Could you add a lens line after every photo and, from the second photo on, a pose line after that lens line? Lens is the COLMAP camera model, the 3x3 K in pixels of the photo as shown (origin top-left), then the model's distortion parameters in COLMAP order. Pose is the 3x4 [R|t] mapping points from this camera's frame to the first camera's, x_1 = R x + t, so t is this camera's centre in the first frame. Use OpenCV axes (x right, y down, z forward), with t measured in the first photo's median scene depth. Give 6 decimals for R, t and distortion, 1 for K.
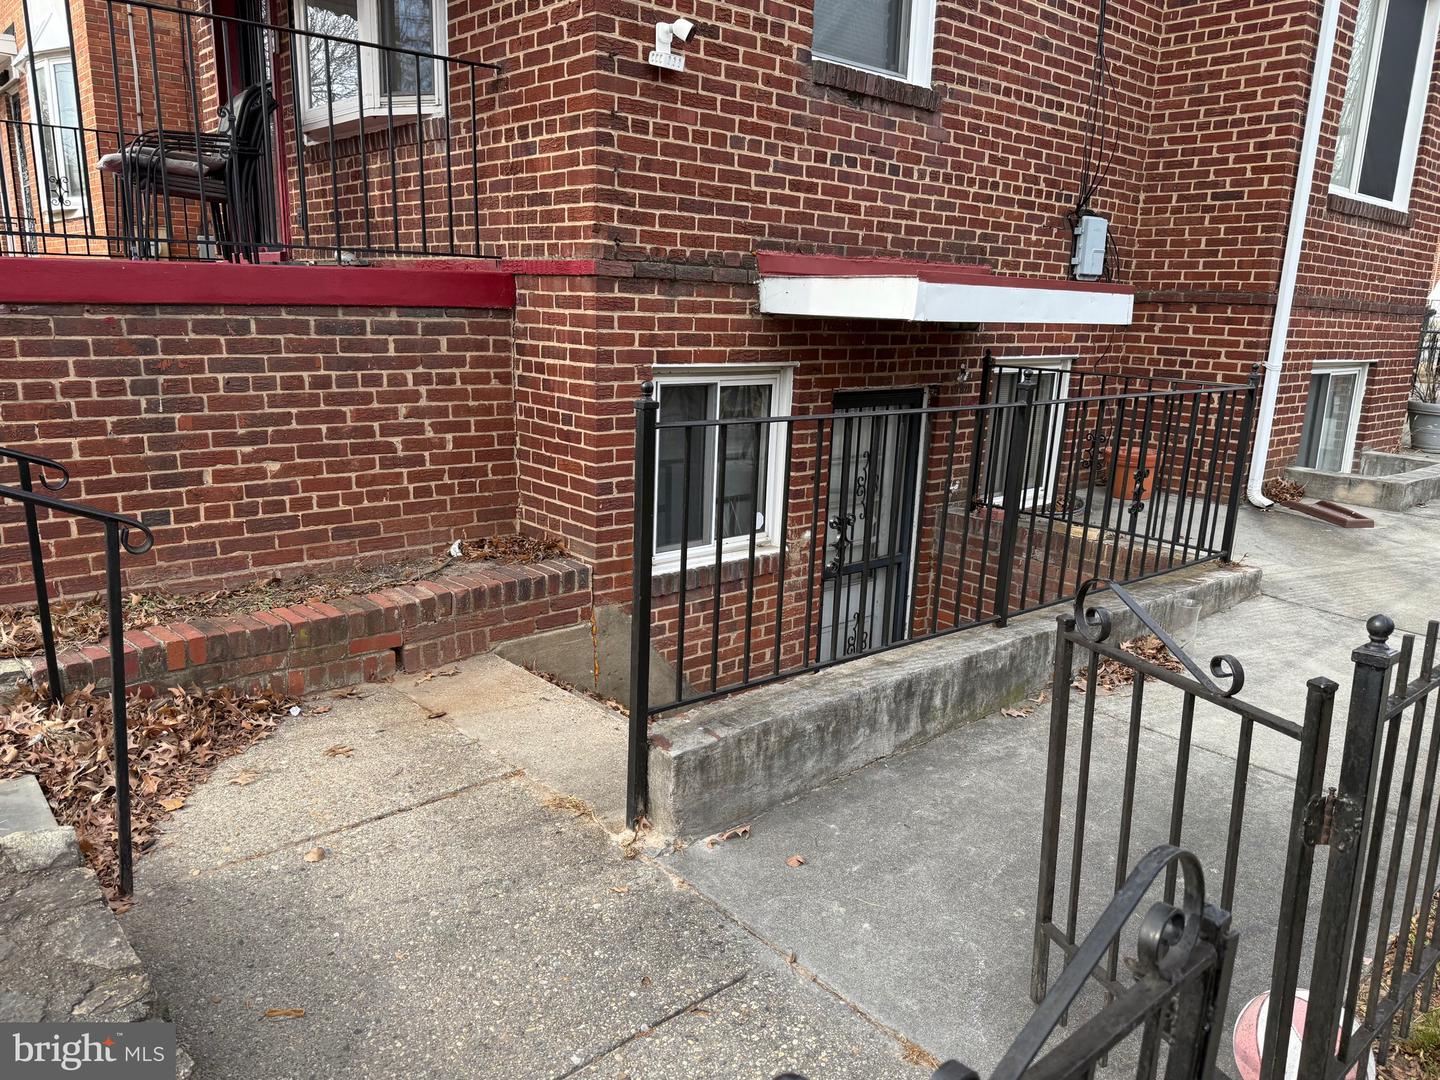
lens RADIAL K [[1026.1, 0, 714.0], [0, 1026.1, 543.1], [0, 0, 1]] dist [0.043380, -0.052424]
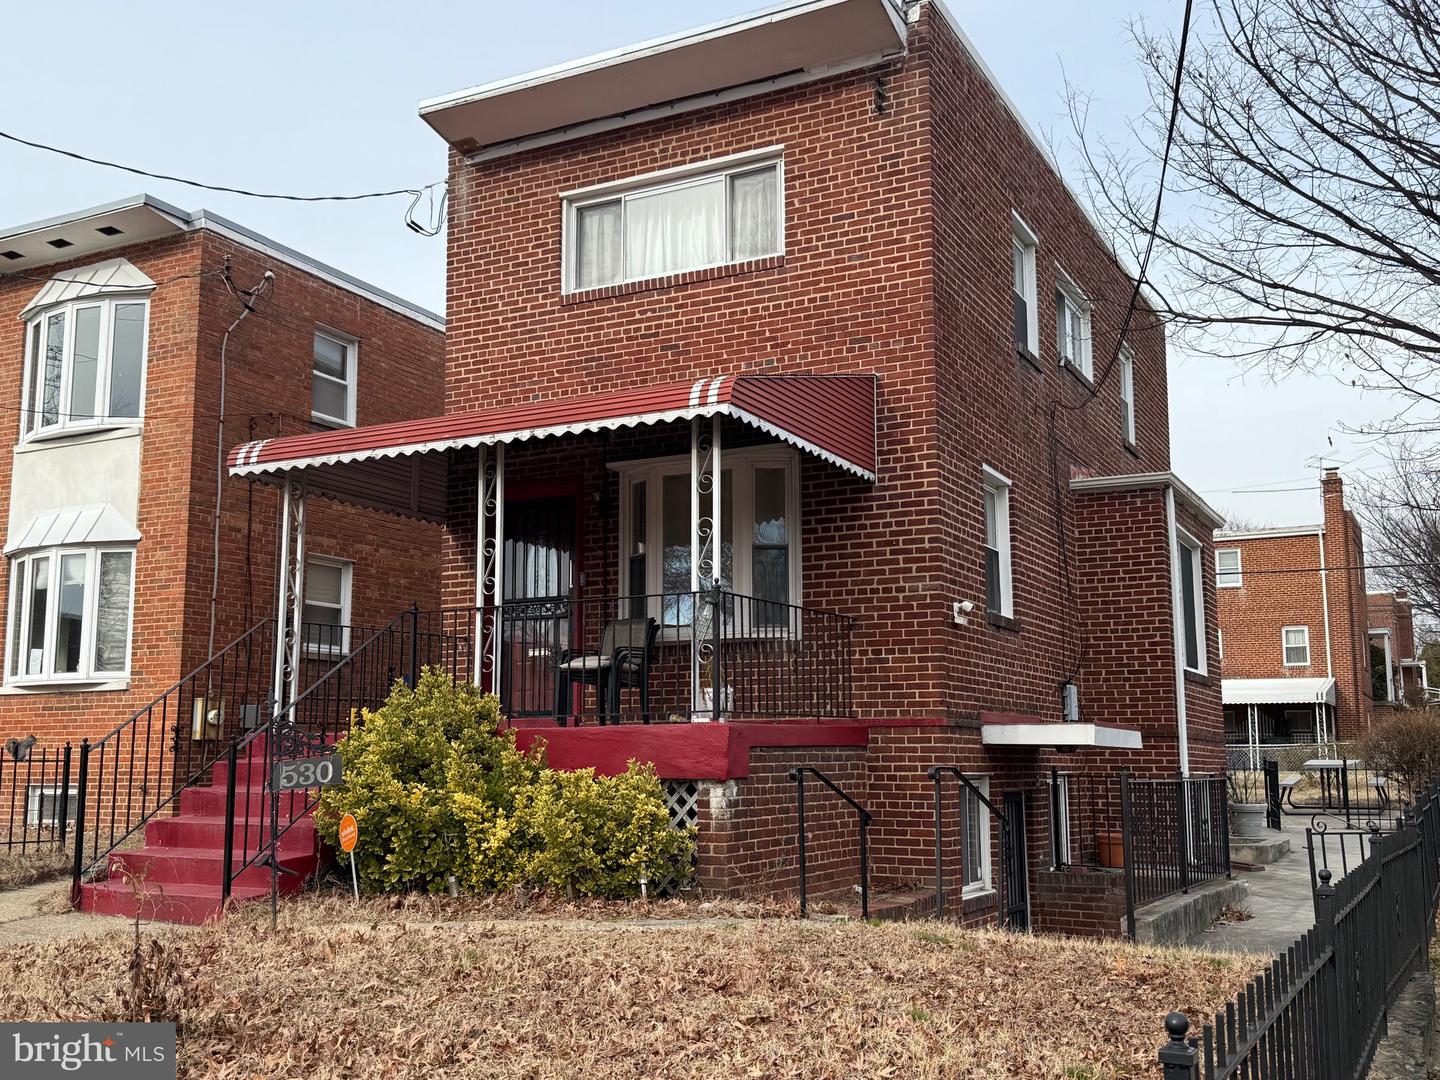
lens RADIAL K [[1461.2, 0, 716.4], [0, 1461.2, 544.4], [0, 0, 1]] dist [0.135370, 0.005178]
pose [[0.931308, 0.018546, 0.363760, -1.261186], [0.116500, 0.931072, -0.345736, 0.267804], [-0.345098, 0.364364, 0.864954, -1.116986]]
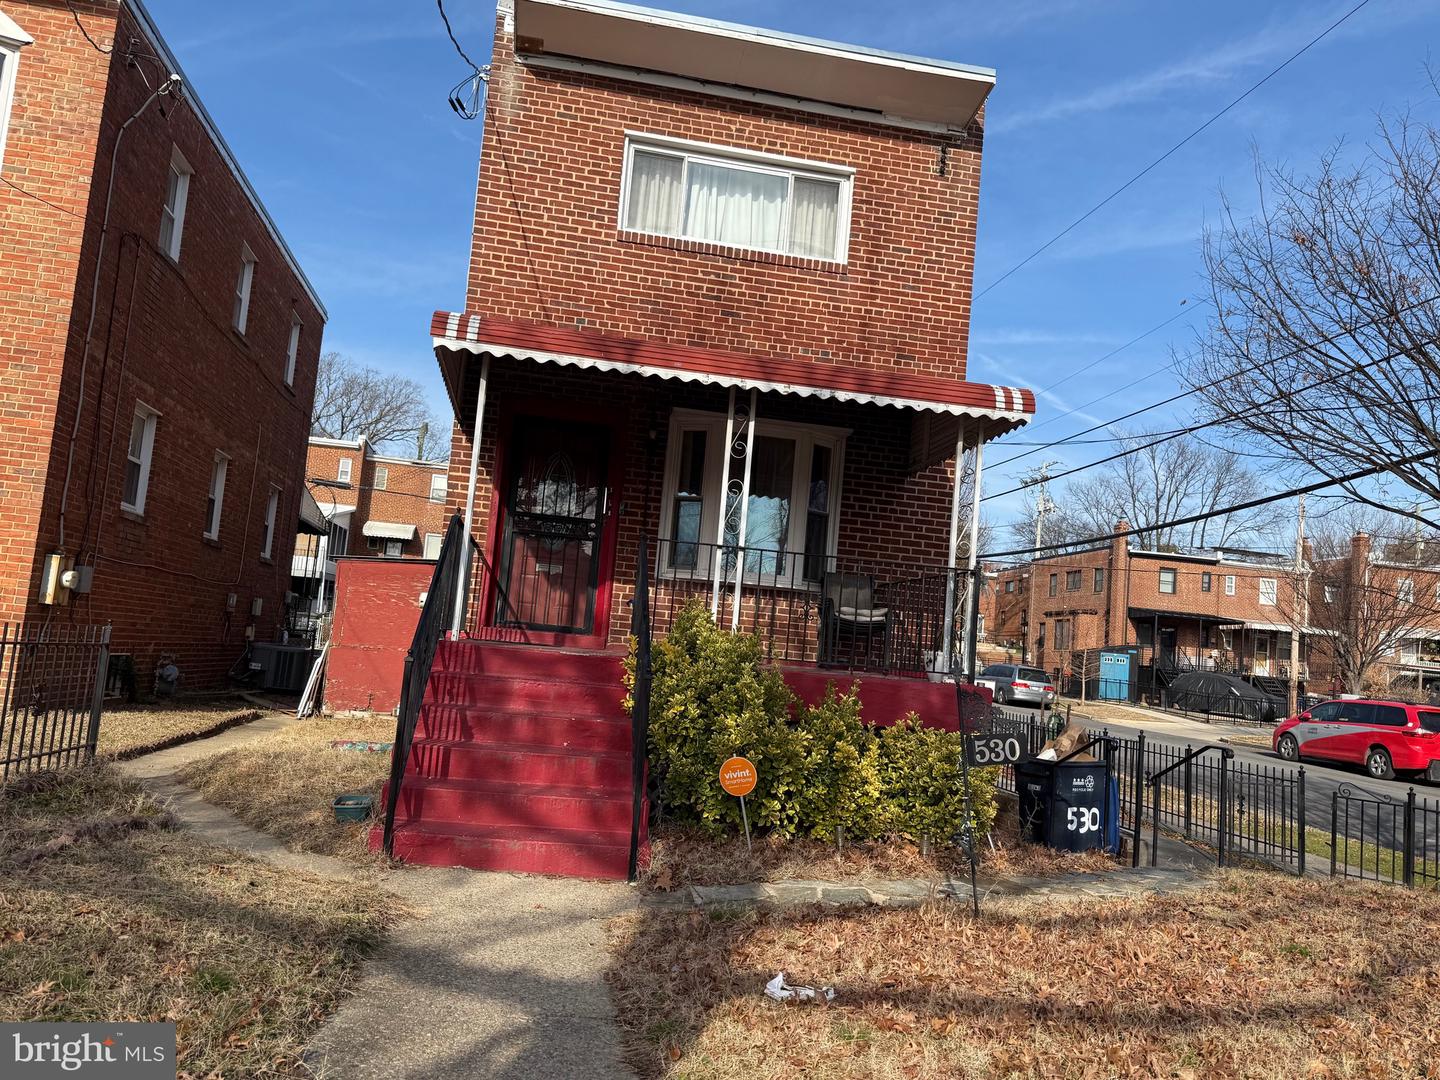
lens RADIAL K [[1094.9, 0, 739.6], [0, 1094.9, 539.7], [0, 0, 1]] dist [0.192094, -0.399019]
pose [[0.506966, 0.106702, 0.855336, -2.185960], [0.132720, 0.970812, -0.199771, -0.106312], [-0.851687, 0.214798, 0.478008, 0.085665]]
